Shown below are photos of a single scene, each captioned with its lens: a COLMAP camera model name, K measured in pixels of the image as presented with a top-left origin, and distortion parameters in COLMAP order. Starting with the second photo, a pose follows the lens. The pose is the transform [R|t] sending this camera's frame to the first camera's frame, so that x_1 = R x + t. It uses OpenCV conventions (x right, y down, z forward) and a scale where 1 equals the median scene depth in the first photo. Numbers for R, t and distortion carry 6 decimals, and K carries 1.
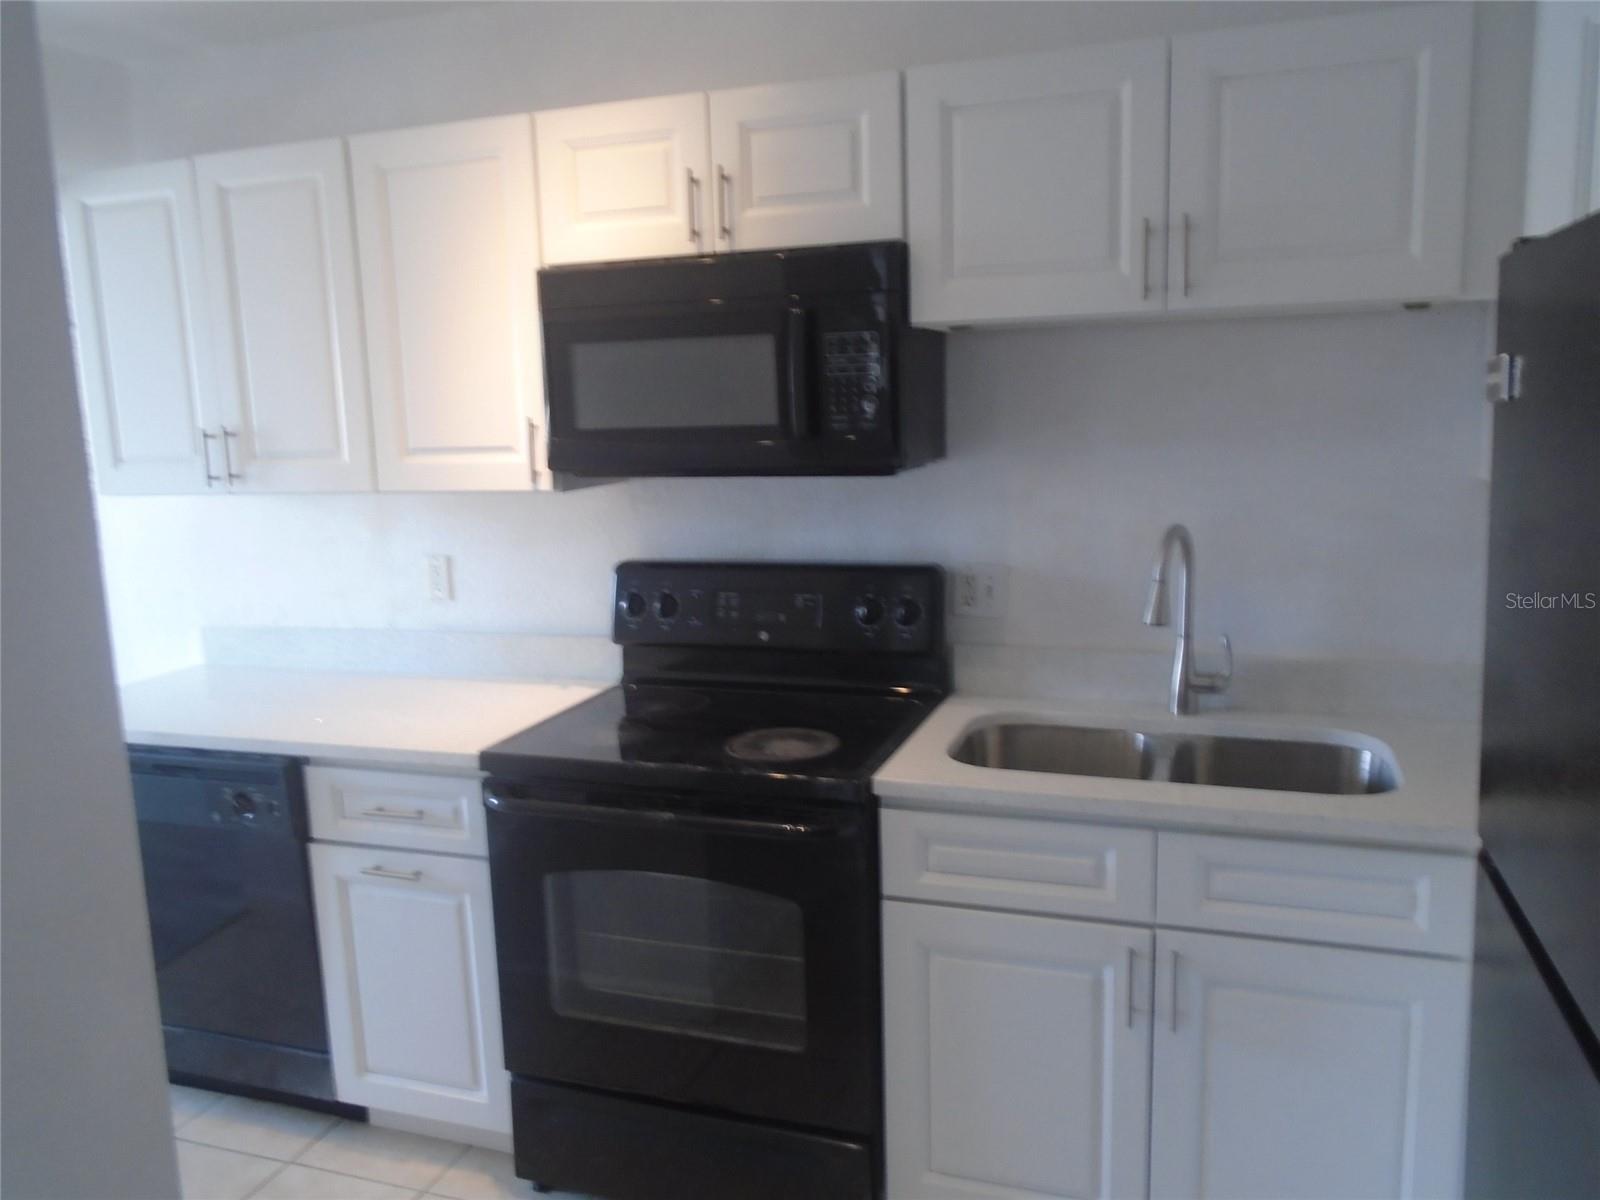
lens RADIAL K [[1237.5, 0, 797.9], [0, 1237.5, 593.8], [0, 0, 1]] dist [0.000754, 0.007007]
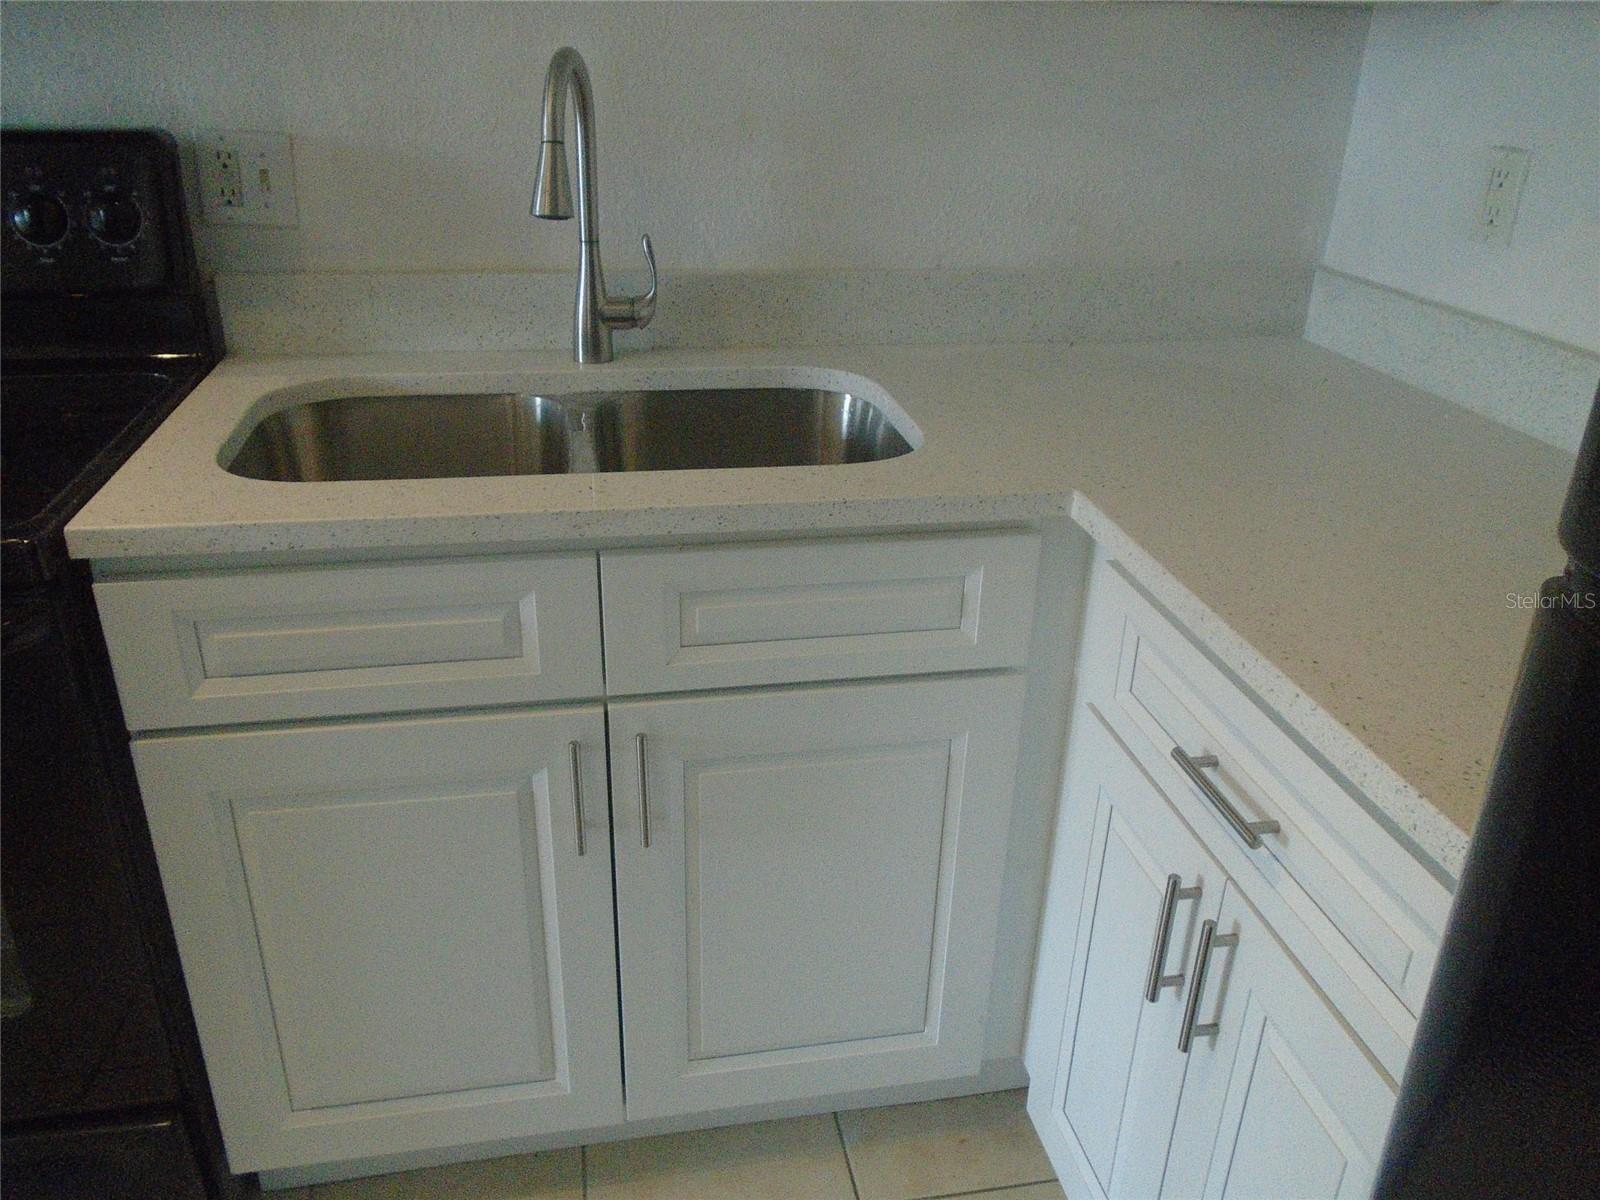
lens RADIAL K [[1237.5, 0, 797.9], [0, 1237.5, 593.8], [0, 0, 1]] dist [0.000754, 0.007007]
pose [[0.864562, -0.165573, 0.474466, 0.072540], [0.031796, 0.960294, 0.277172, 0.038826], [-0.501519, -0.224546, 0.835498, 0.388507]]
